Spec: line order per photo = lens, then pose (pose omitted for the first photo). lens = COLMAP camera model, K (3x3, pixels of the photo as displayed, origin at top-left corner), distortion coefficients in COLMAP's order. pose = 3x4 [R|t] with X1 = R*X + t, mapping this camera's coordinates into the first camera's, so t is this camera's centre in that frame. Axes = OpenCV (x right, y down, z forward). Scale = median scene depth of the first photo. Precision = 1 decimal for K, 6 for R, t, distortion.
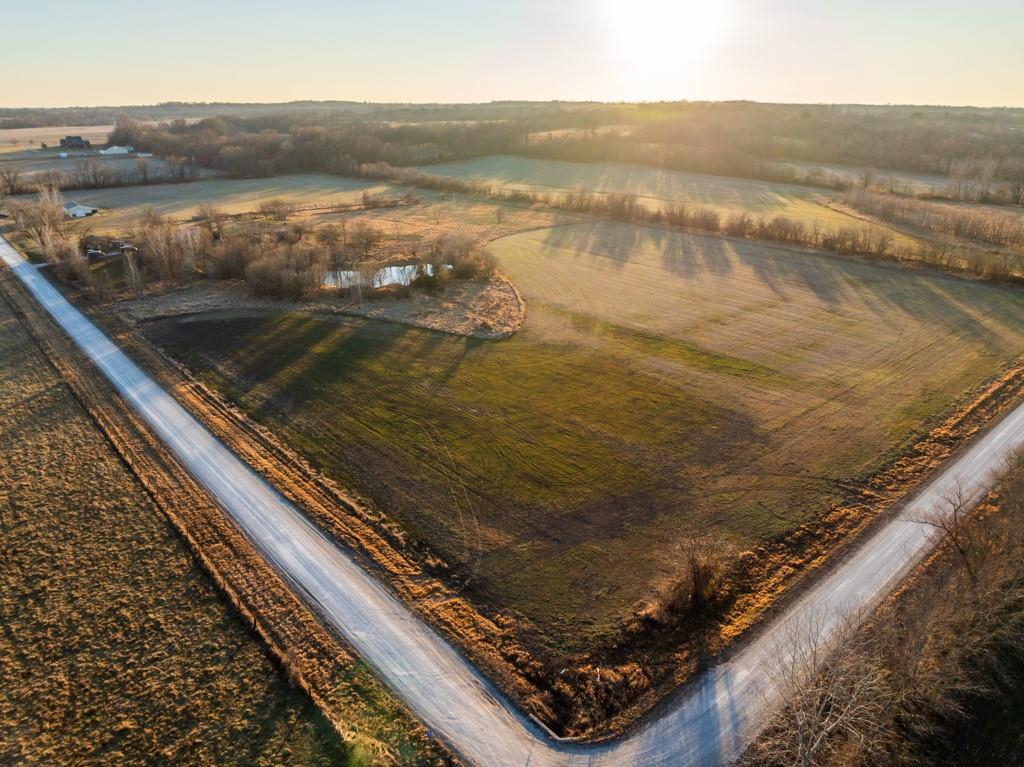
lens RADIAL K [[709.7, 0, 512.0], [0, 709.7, 383.5], [0, 0, 1]] dist [-0.042637, 0.006216]
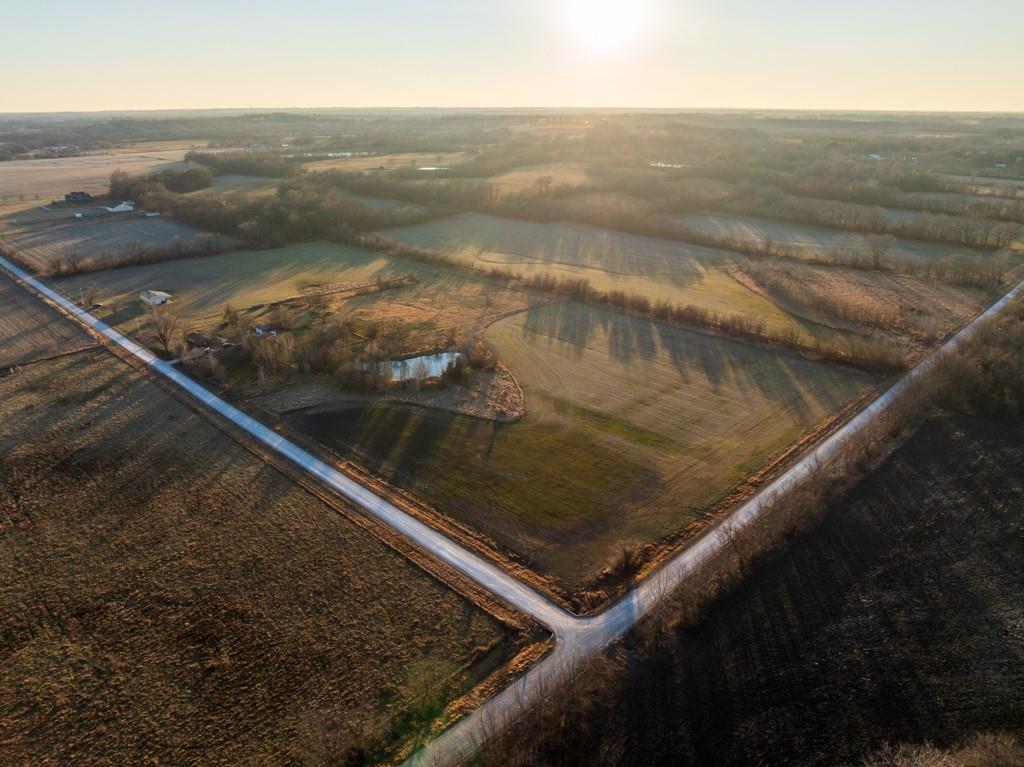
lens RADIAL K [[700.9, 0, 512.0], [0, 700.9, 383.5], [0, 0, 1]] dist [-0.035975, 0.001686]
pose [[0.997416, -0.027922, 0.066188, -0.160087], [0.028113, 0.999603, -0.001960, -0.191508], [-0.066107, 0.003815, 0.997805, -0.808160]]
